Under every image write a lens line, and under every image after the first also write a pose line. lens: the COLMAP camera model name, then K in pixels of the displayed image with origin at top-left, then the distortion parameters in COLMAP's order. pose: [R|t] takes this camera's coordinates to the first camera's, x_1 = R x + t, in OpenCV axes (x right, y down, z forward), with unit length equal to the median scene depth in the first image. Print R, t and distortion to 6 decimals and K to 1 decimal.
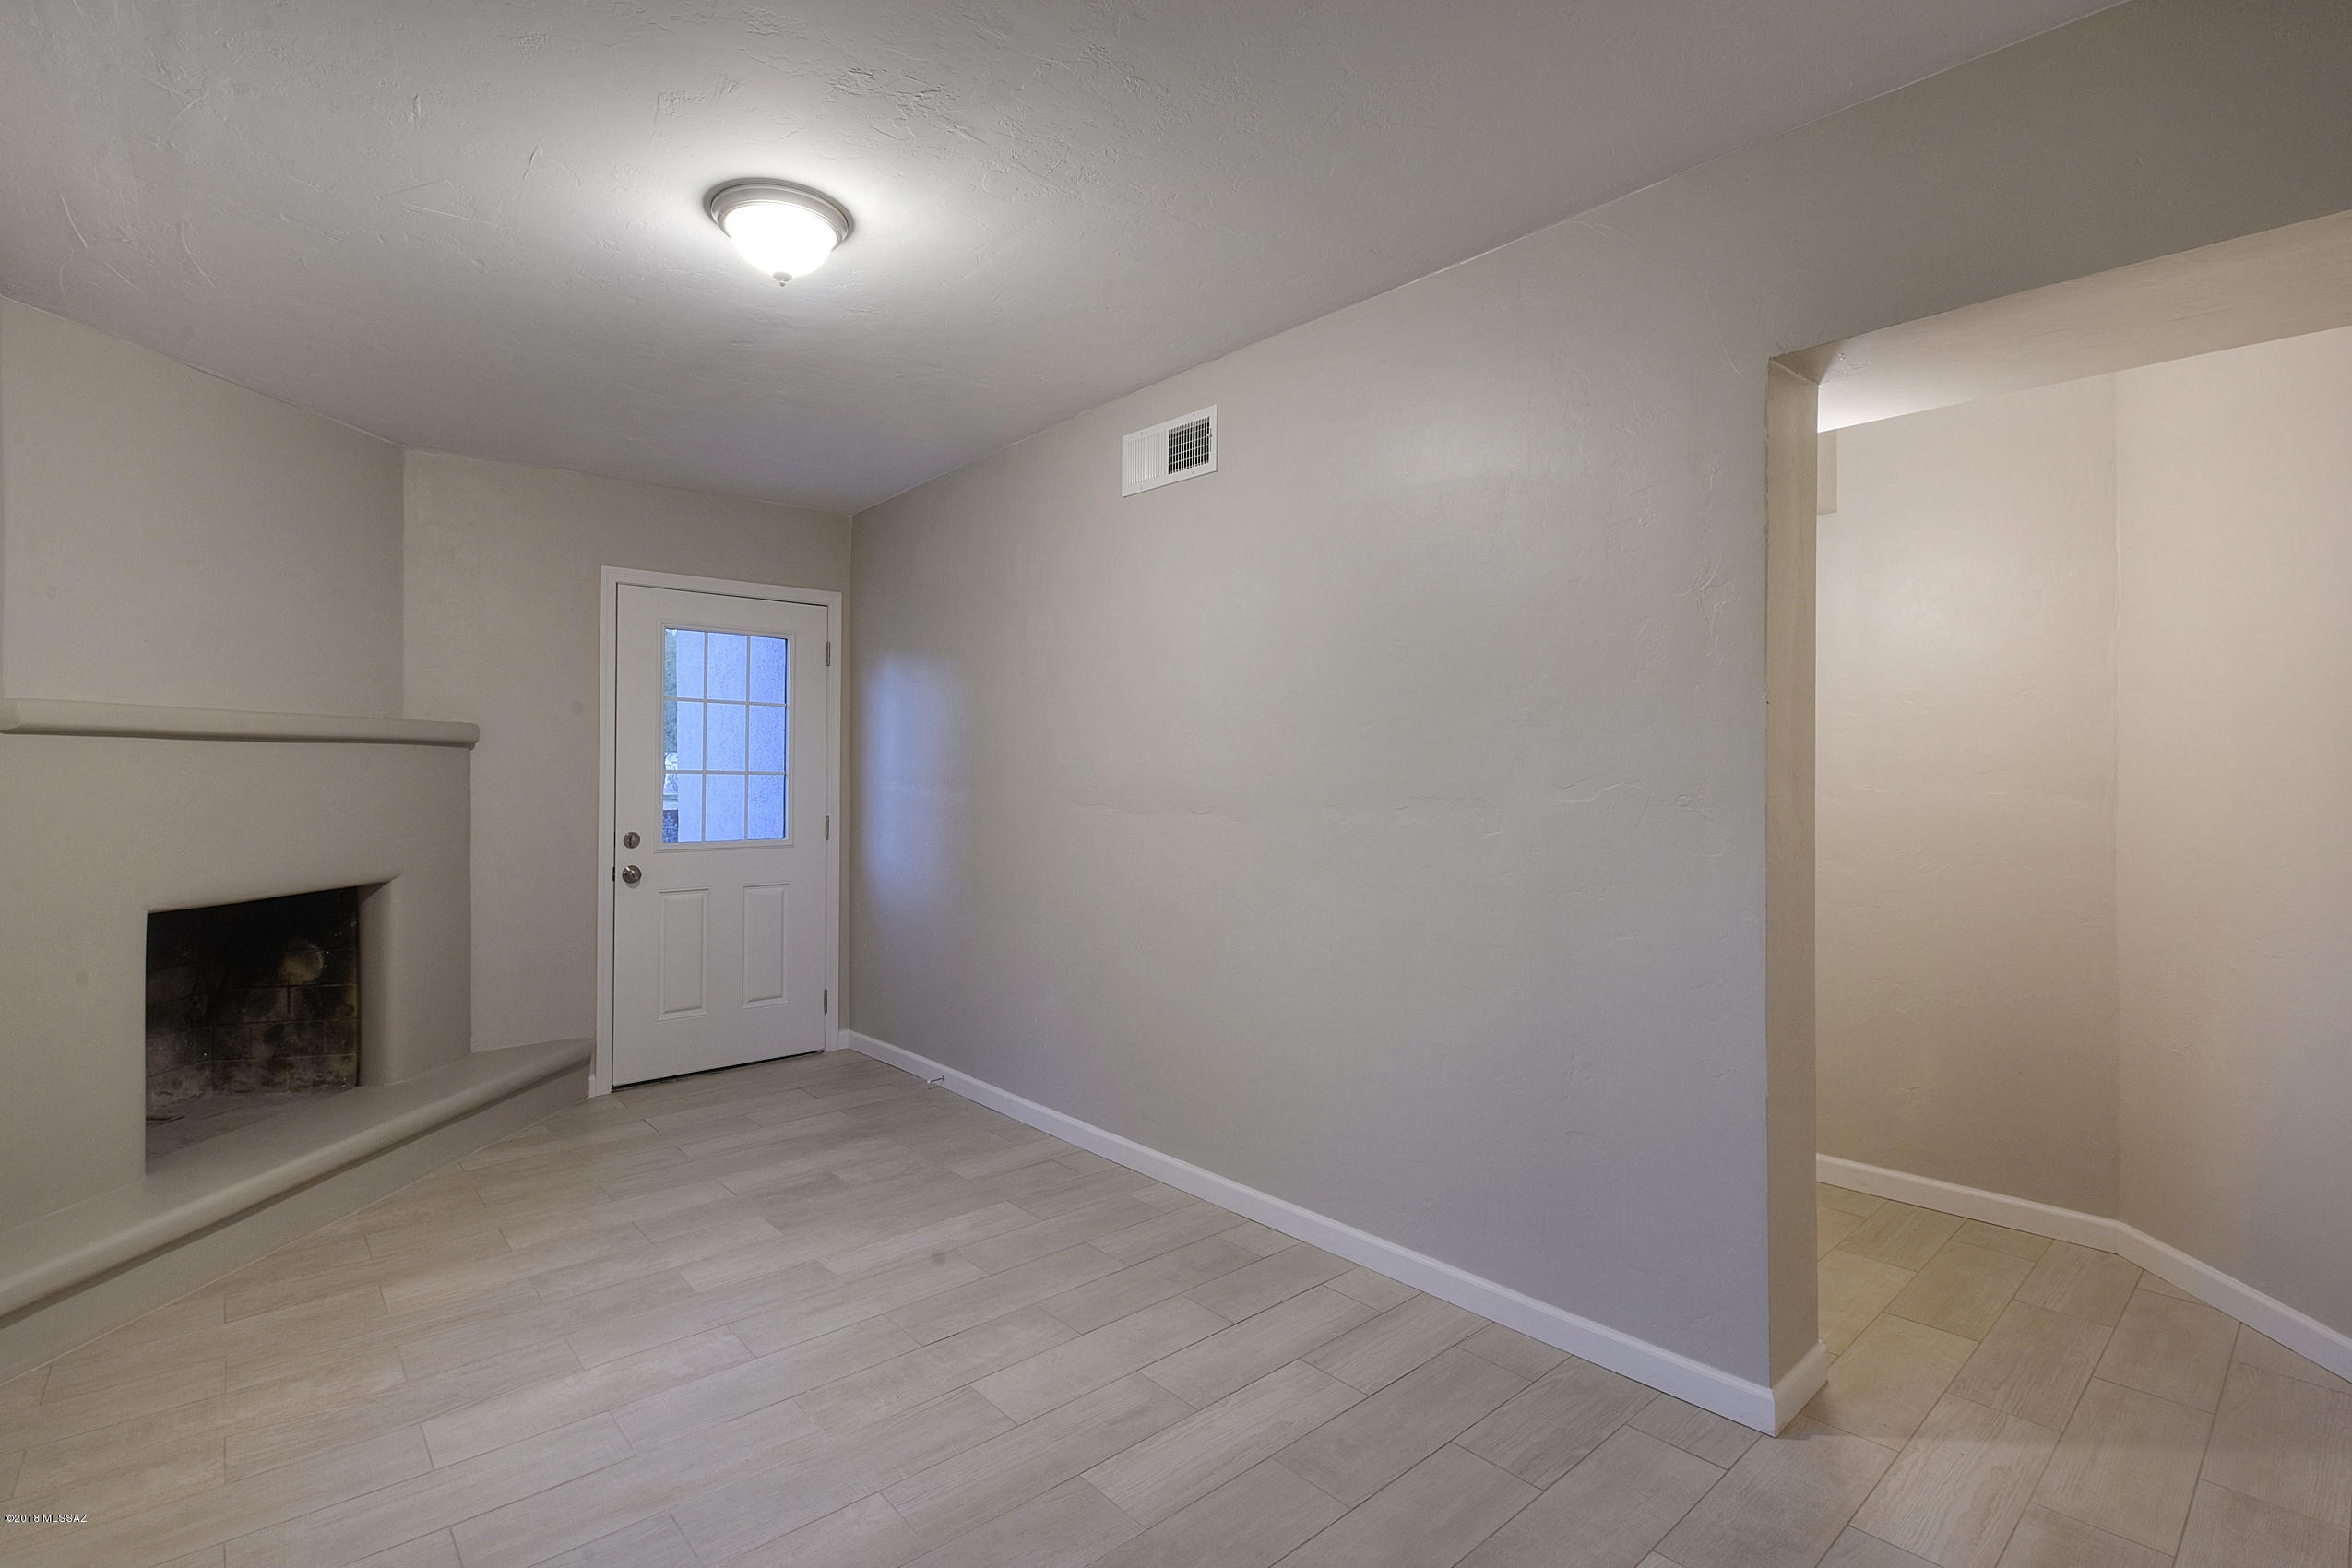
lens RADIAL K [[1086.4, 0, 1176.0], [0, 1086.4, 784.0], [0, 0, 1]] dist [-0.000384, -0.000545]
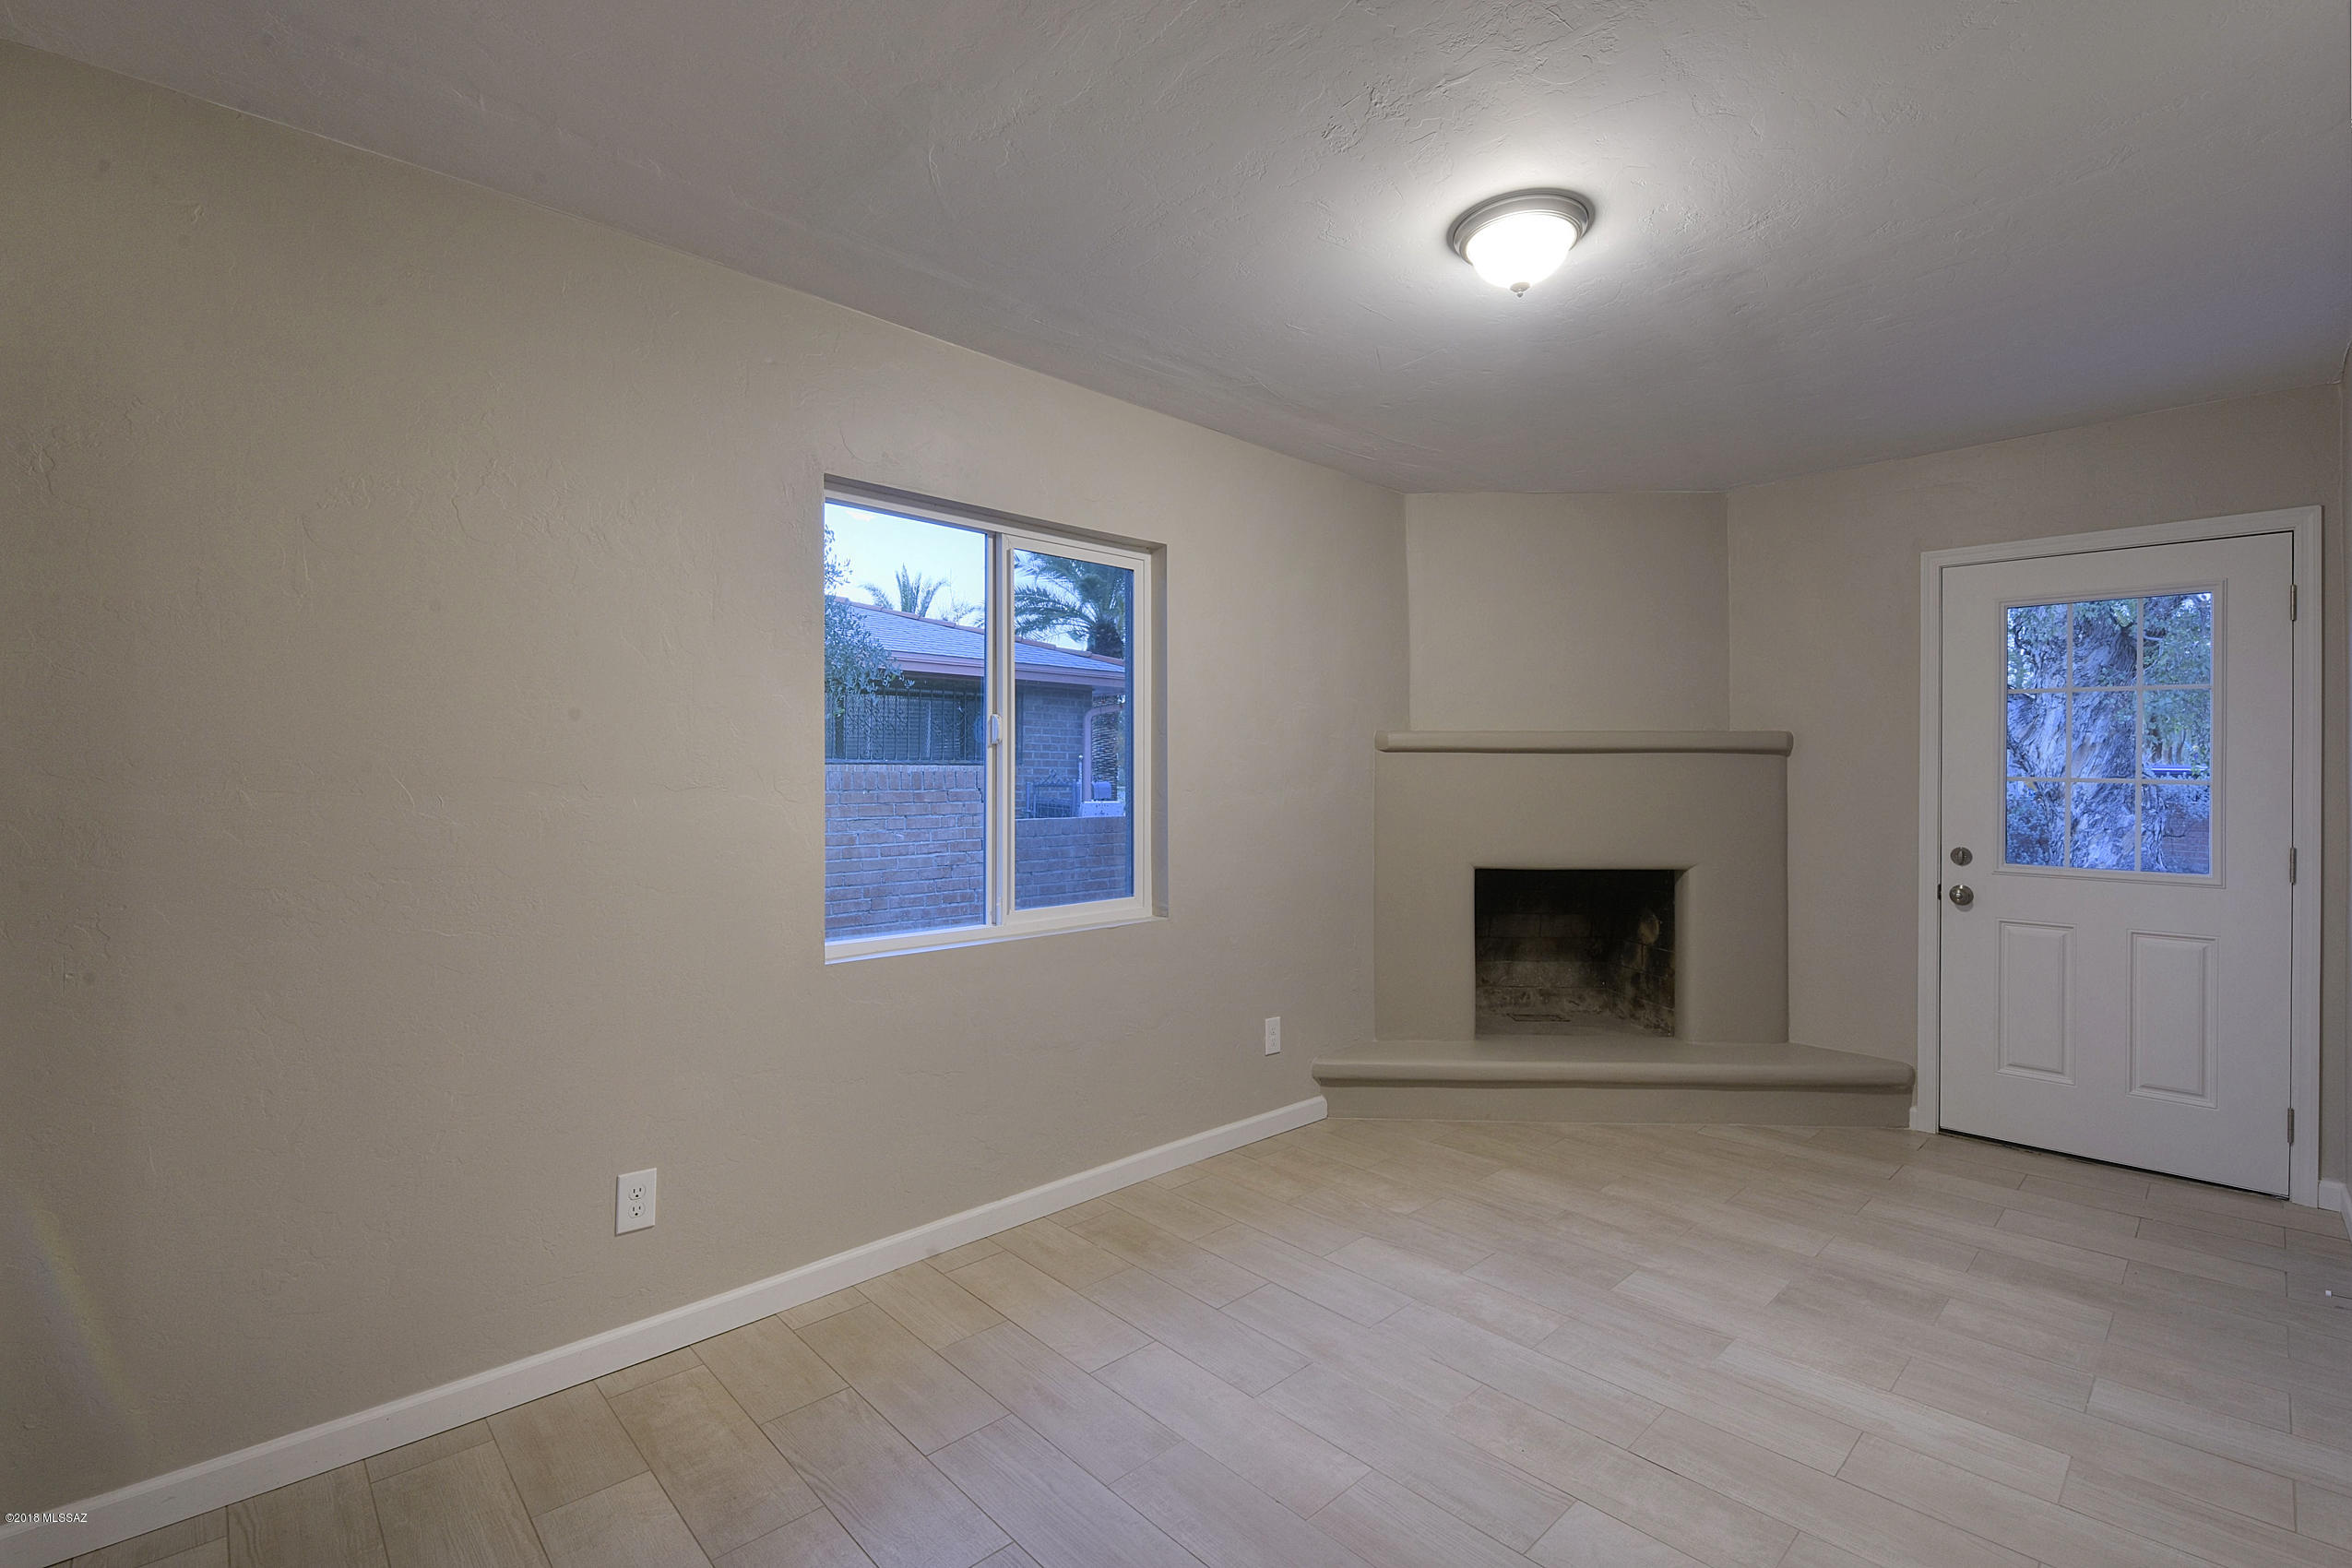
lens RADIAL K [[1028.4, 0, 1176.0], [0, 1028.4, 784.0], [0, 0, 1]] dist [-0.000690, -0.009041]
pose [[0.050516, 0.012526, -0.998645, 0.358433], [-0.018450, 0.999762, 0.011607, -0.005510], [0.998553, 0.017838, 0.050735, 0.391131]]
